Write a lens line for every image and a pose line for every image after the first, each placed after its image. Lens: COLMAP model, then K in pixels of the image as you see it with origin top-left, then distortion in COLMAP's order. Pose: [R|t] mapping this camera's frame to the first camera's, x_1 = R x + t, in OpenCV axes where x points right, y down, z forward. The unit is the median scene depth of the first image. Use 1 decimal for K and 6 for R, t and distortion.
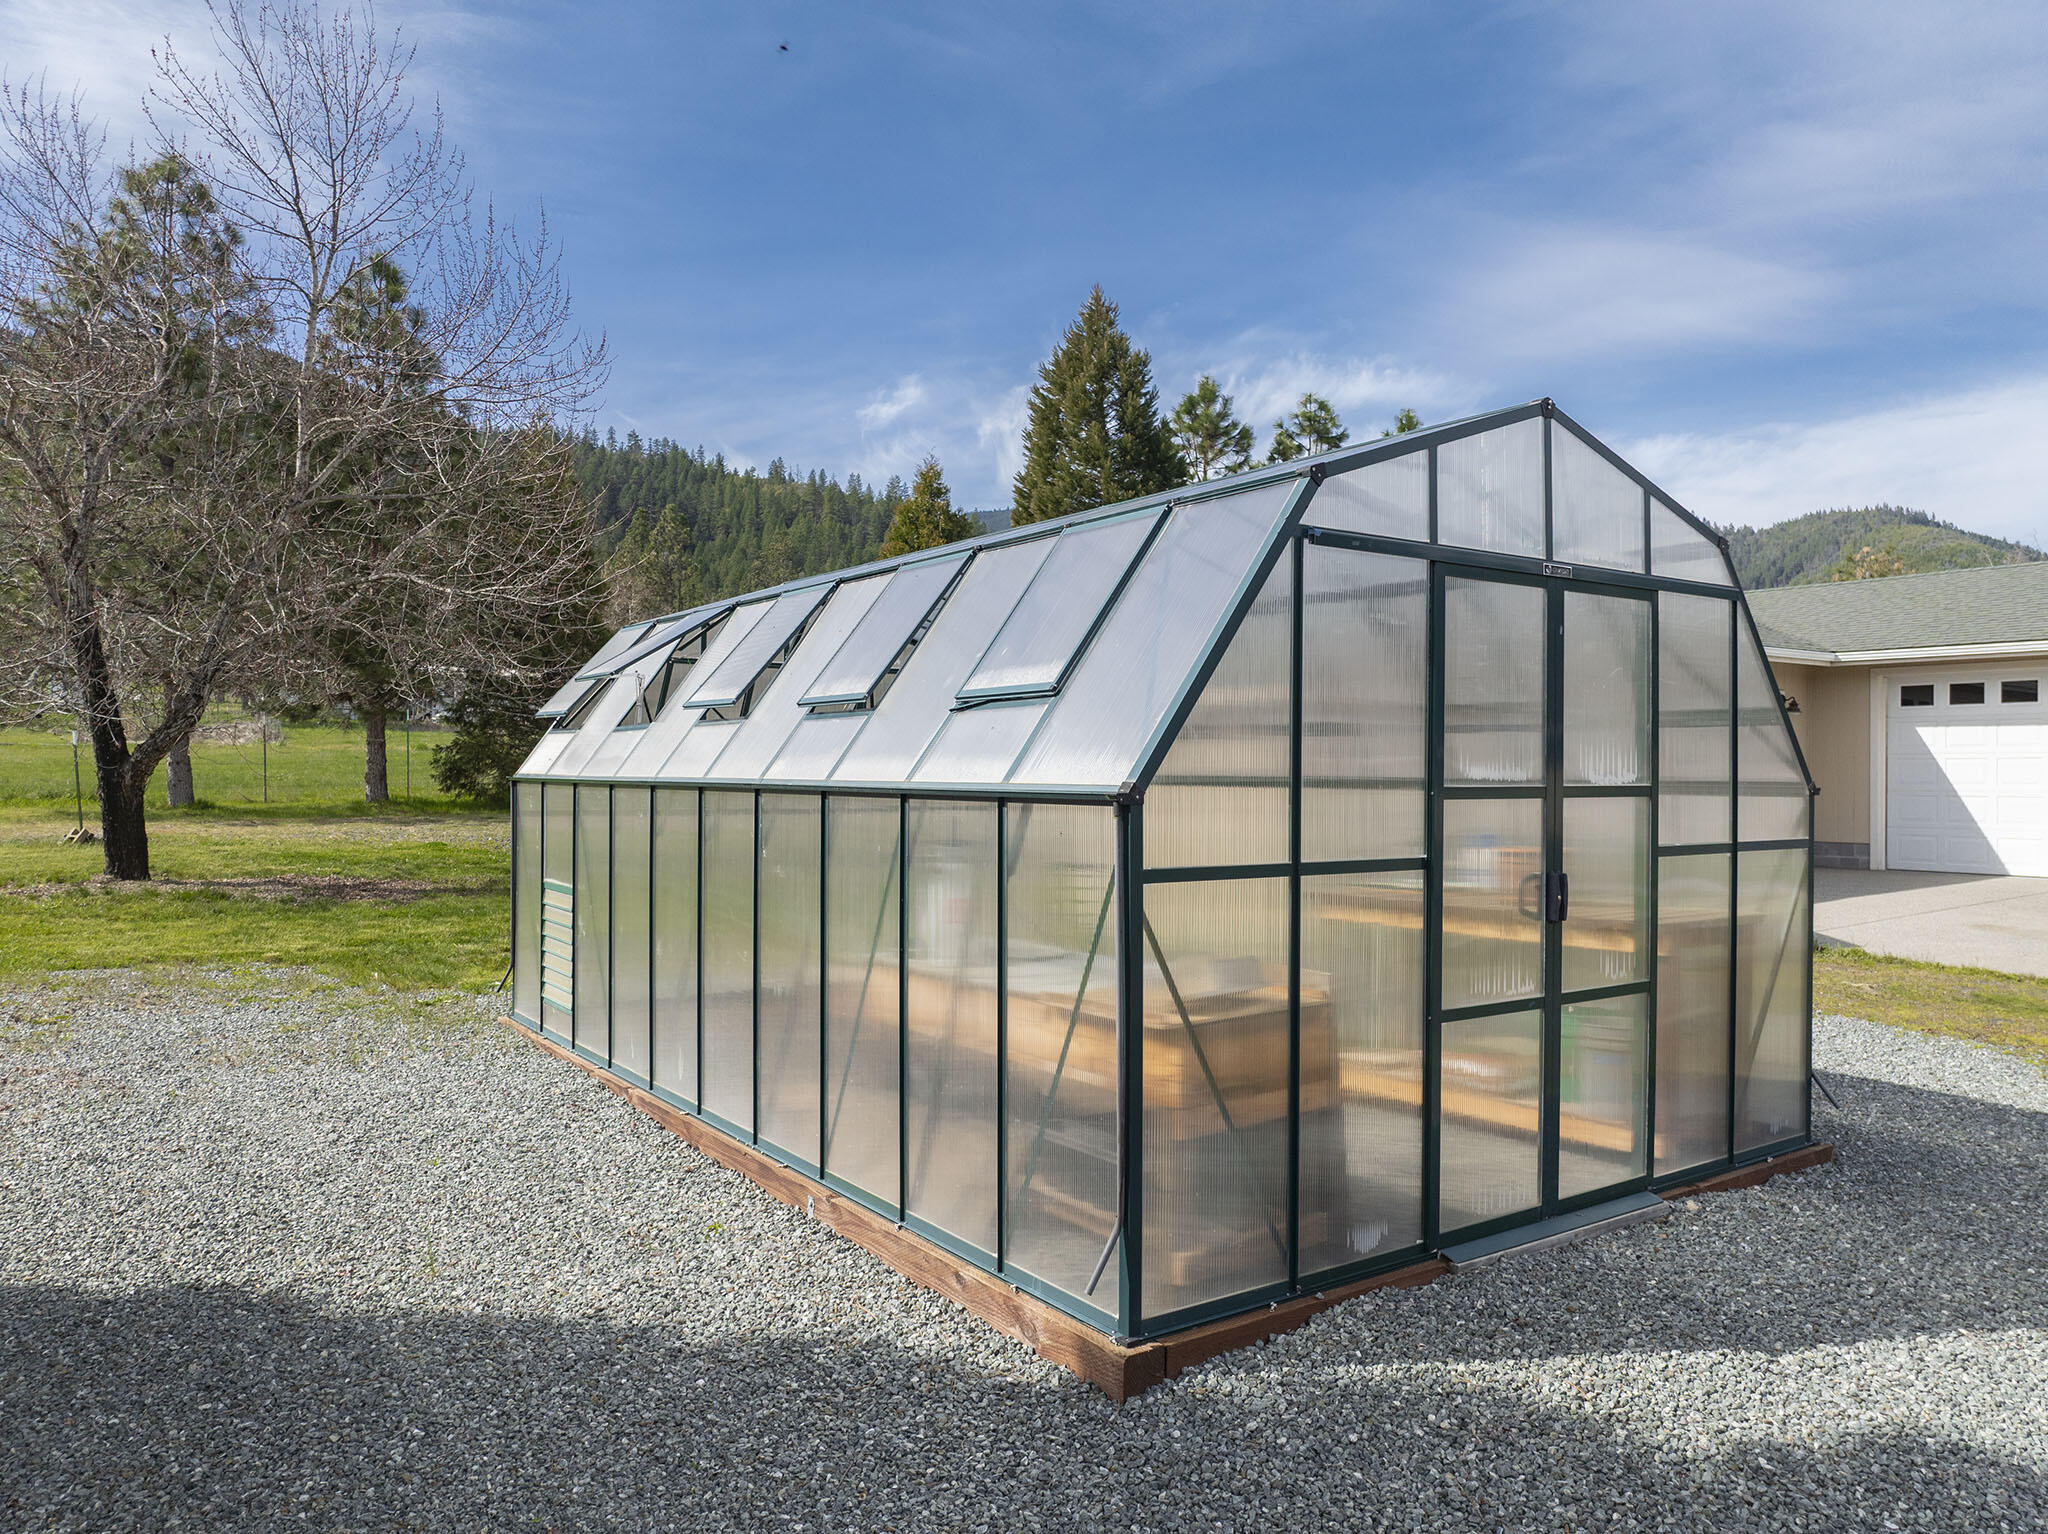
lens RADIAL K [[1446.1, 0, 1020.7], [0, 1446.1, 772.6], [0, 0, 1]] dist [-0.046521, 0.013529]
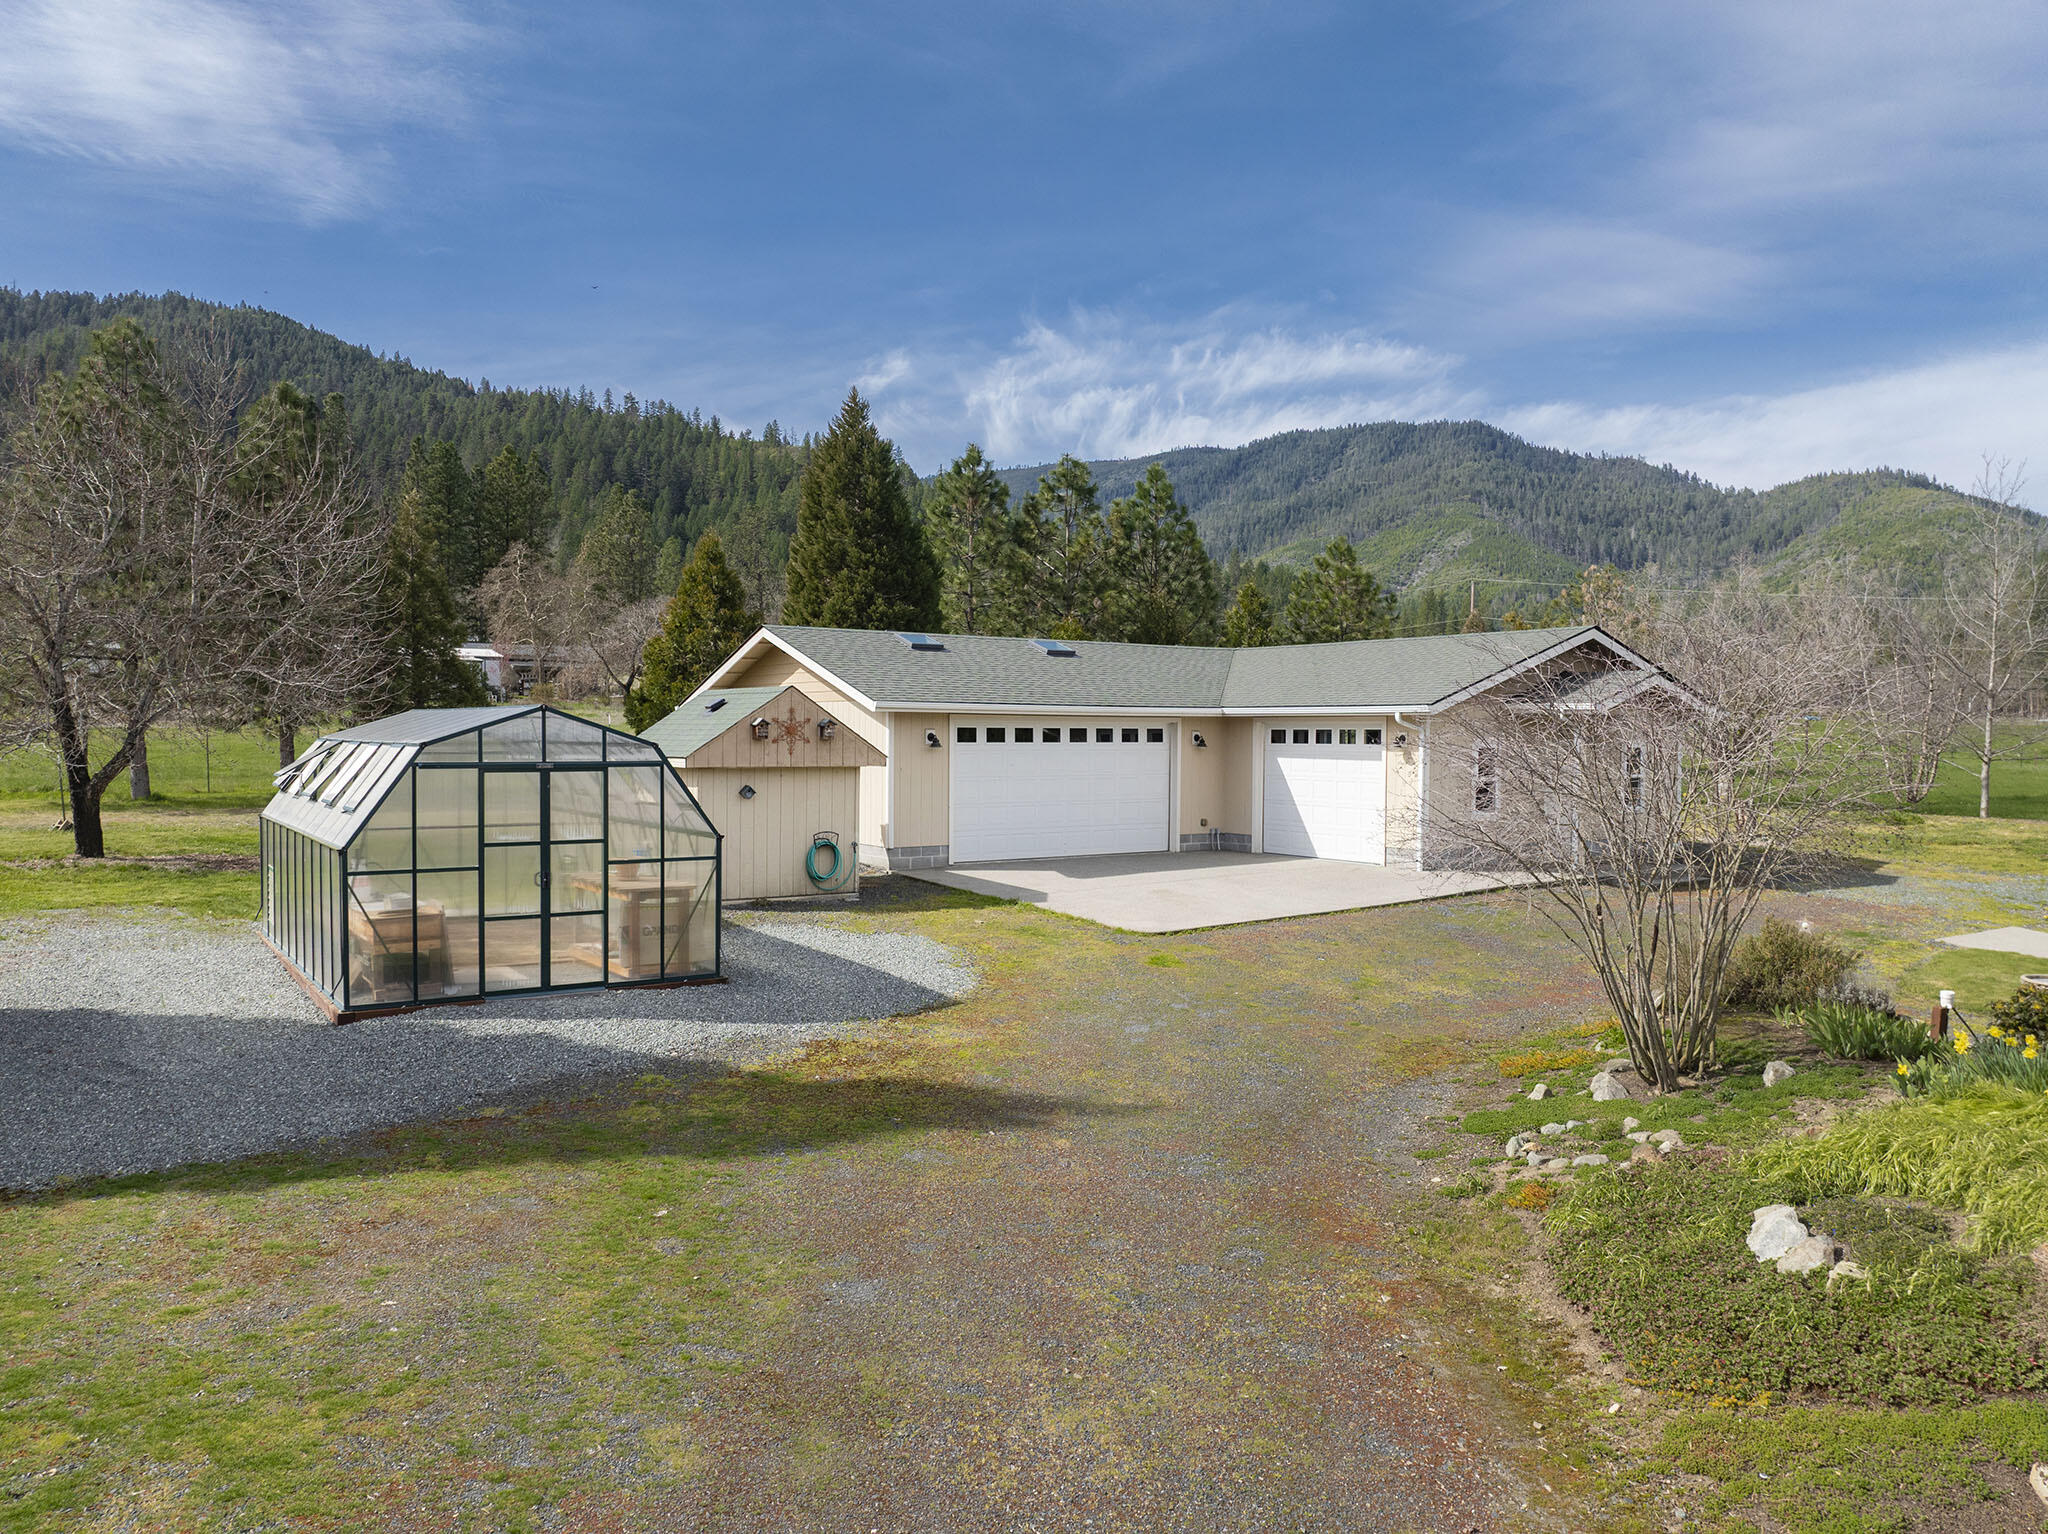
lens RADIAL K [[1442.9, 0, 1015.0], [0, 1442.9, 779.4], [0, 0, 1]] dist [-0.029204, -0.001105]
pose [[0.999973, 0.002805, -0.006854, 0.205088], [-0.002580, 0.999464, 0.032625, -0.032377], [0.006942, -0.032607, 0.999444, -0.286952]]
